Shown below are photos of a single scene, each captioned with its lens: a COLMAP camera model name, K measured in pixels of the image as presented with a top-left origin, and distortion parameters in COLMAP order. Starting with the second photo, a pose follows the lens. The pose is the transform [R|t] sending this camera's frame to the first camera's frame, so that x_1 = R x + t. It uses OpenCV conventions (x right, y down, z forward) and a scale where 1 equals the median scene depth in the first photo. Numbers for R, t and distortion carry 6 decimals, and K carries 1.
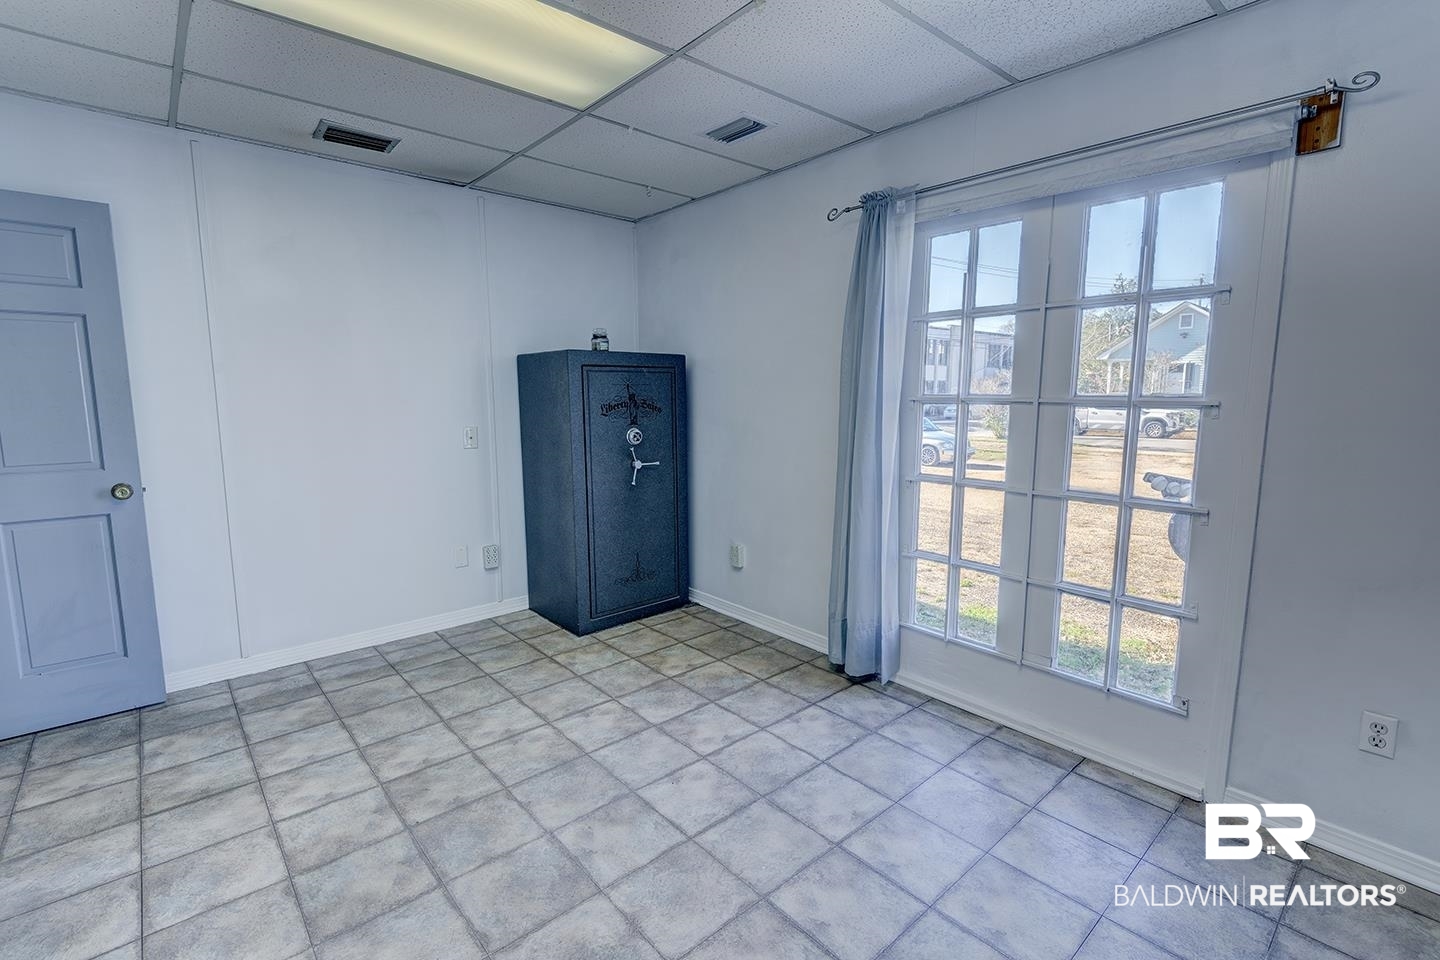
lens RADIAL K [[649.7, 0, 727.3], [0, 649.7, 481.1], [0, 0, 1]] dist [0.027734, -0.007603]
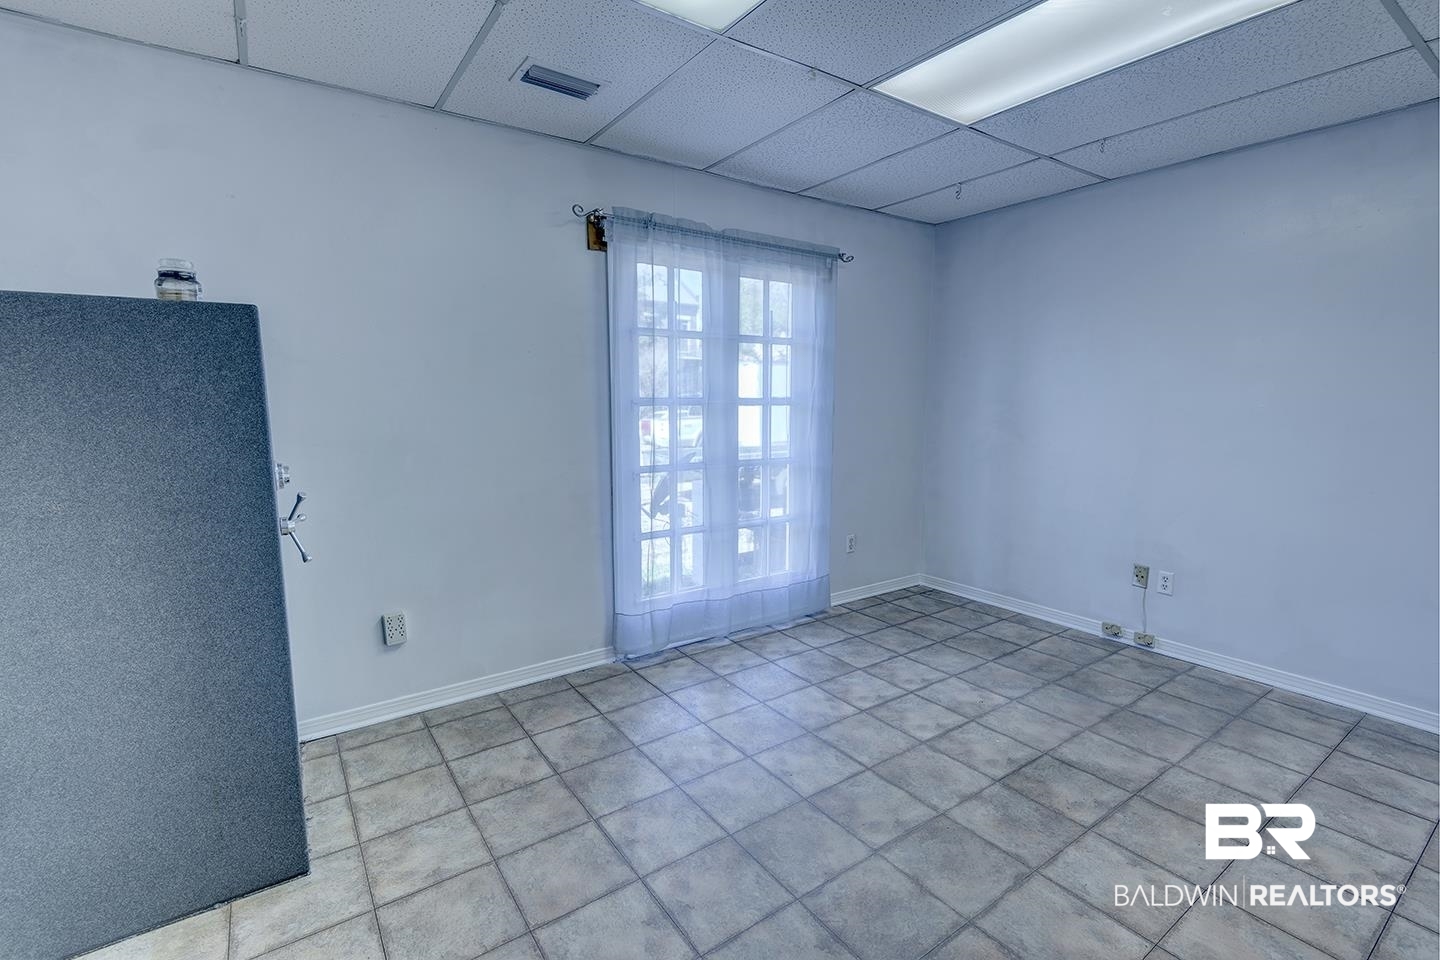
lens RADIAL K [[649.7, 0, 727.1], [0, 649.7, 473.7], [0, 0, 1]] dist [0.027734, -0.007603]
pose [[0.112379, -0.117809, 0.986657, -0.888608], [0.137118, 0.985286, 0.102028, -0.101885], [-0.984159, 0.123822, 0.126879, 0.773293]]
